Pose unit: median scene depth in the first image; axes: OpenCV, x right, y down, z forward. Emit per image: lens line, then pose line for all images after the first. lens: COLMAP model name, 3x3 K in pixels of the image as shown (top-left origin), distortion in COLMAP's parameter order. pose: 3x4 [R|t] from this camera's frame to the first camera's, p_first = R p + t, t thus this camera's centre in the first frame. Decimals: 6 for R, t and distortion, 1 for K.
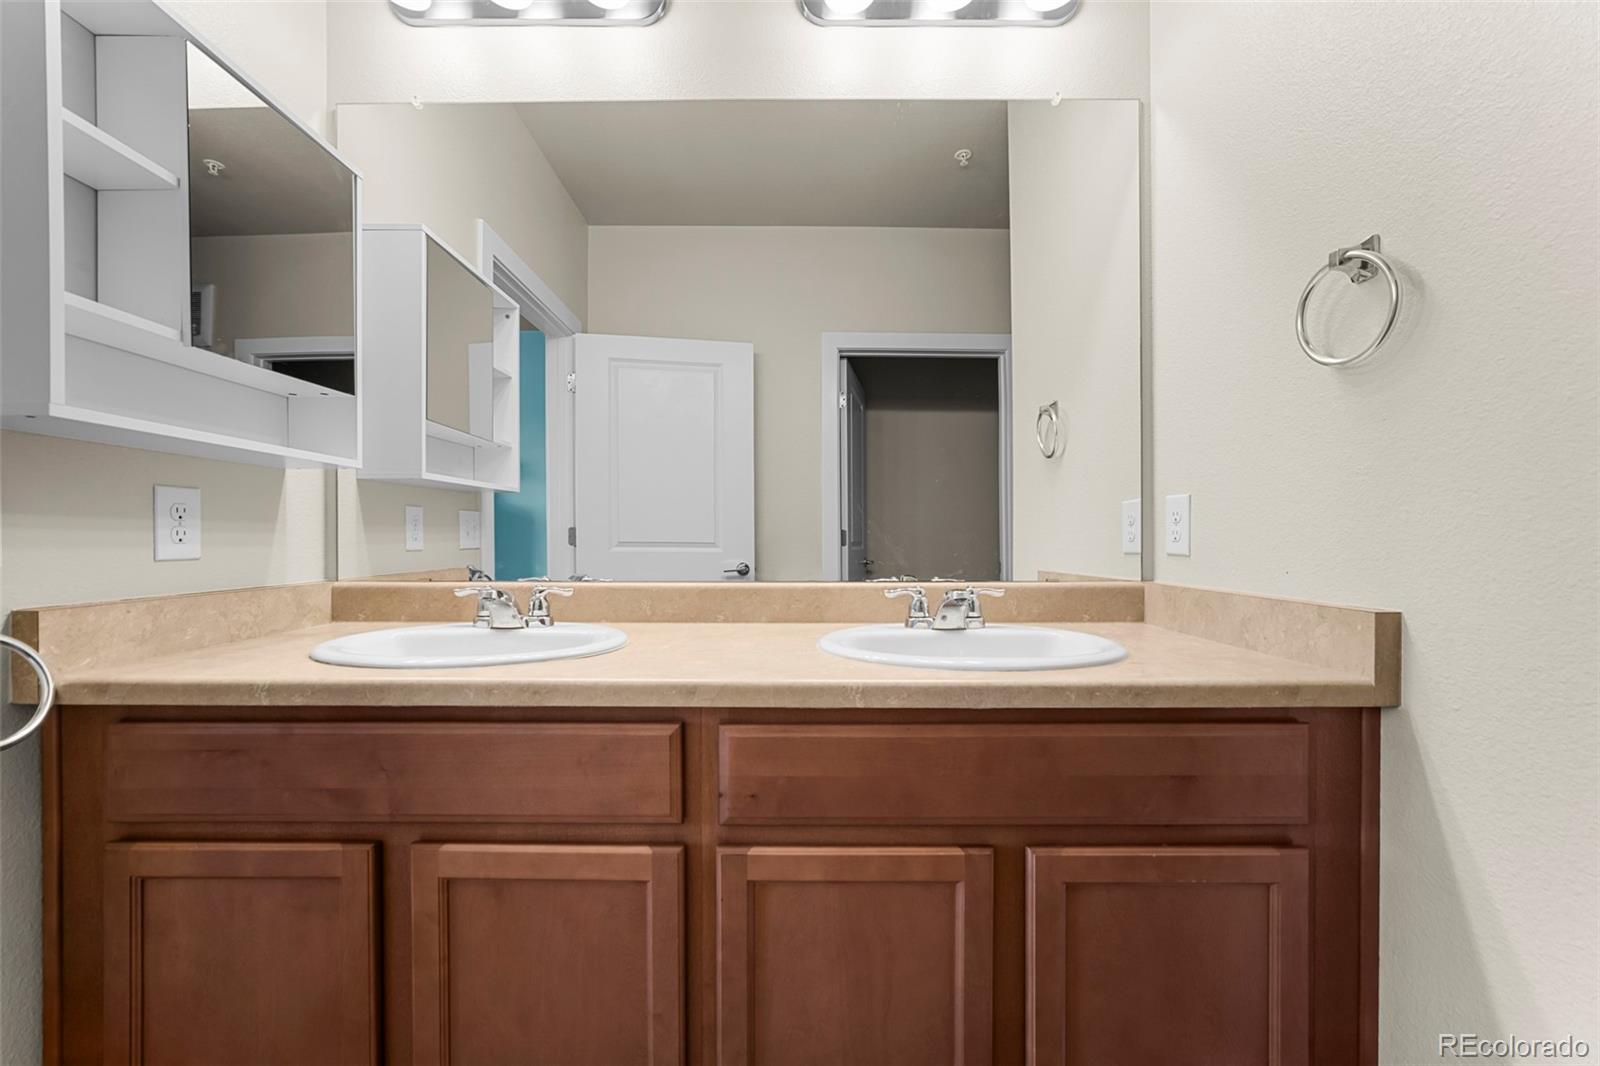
lens RADIAL K [[643.4, 0, 789.7], [0, 643.4, 537.6], [0, 0, 1]] dist [-0.027128, 0.017324]
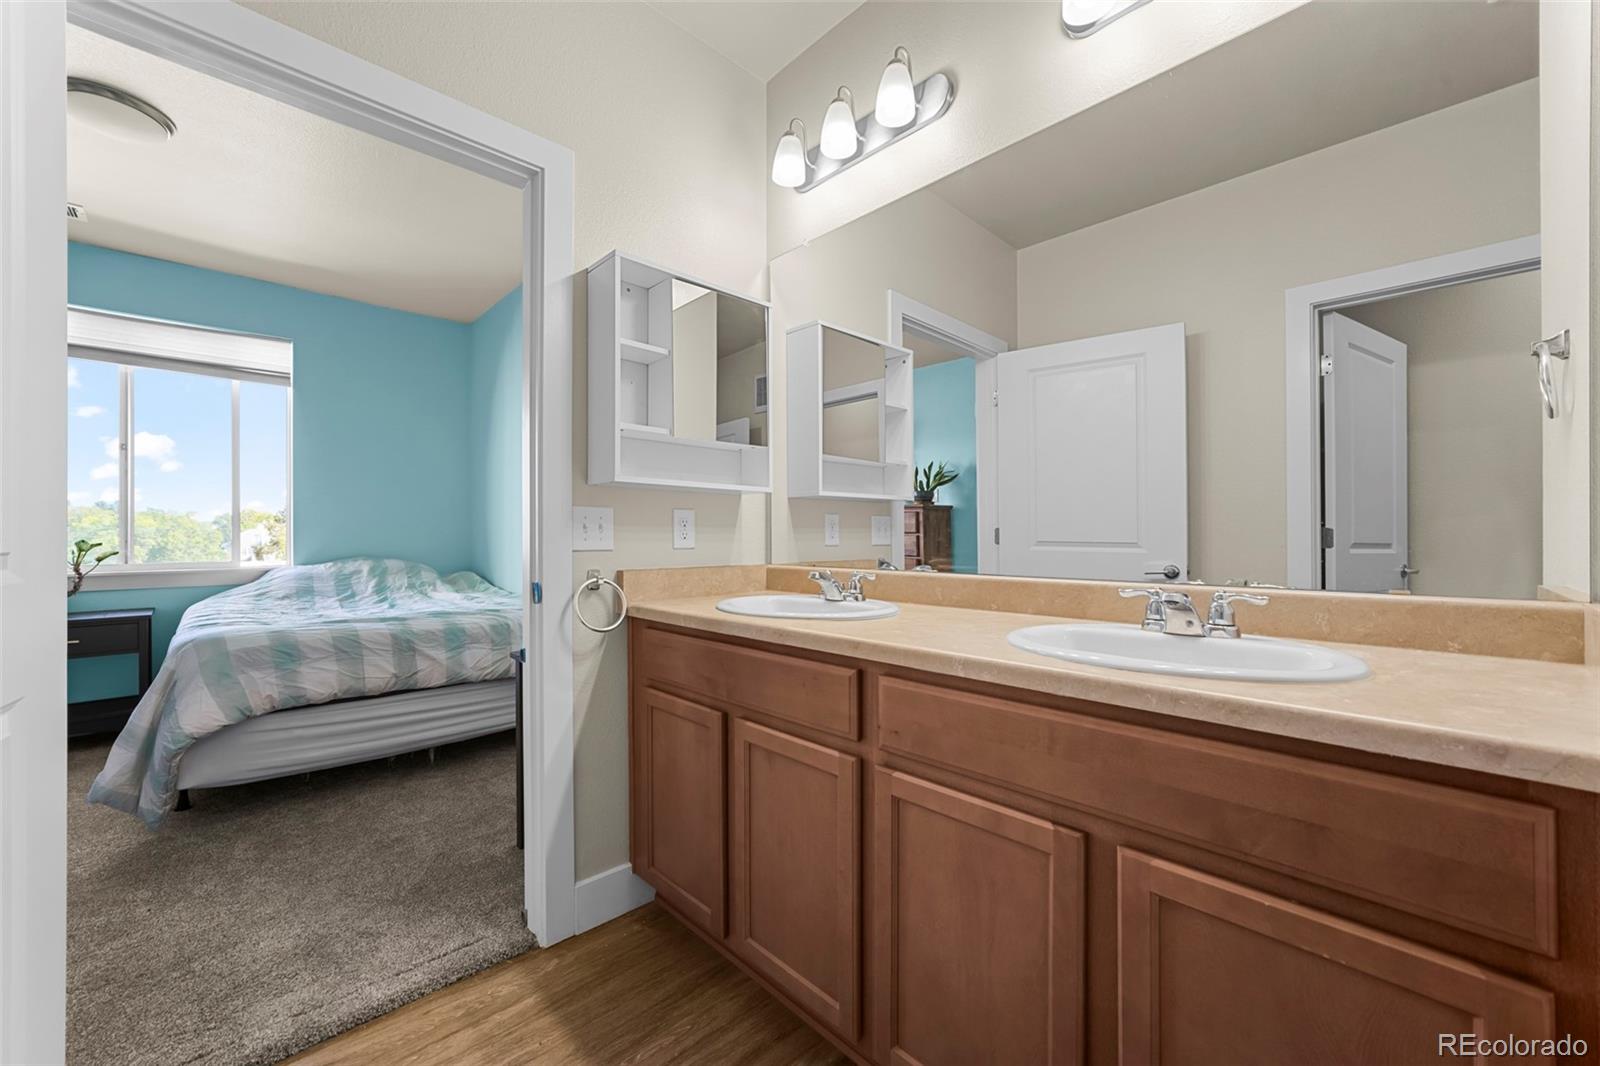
lens RADIAL K [[632.2, 0, 807.3], [0, 632.2, 540.8], [0, 0, 1]] dist [-0.026630, 0.016284]
pose [[0.701402, 0.004511, -0.712752, 0.684828], [-0.000509, 0.999983, 0.005827, 0.002226], [0.712766, -0.003724, 0.701392, -0.034454]]
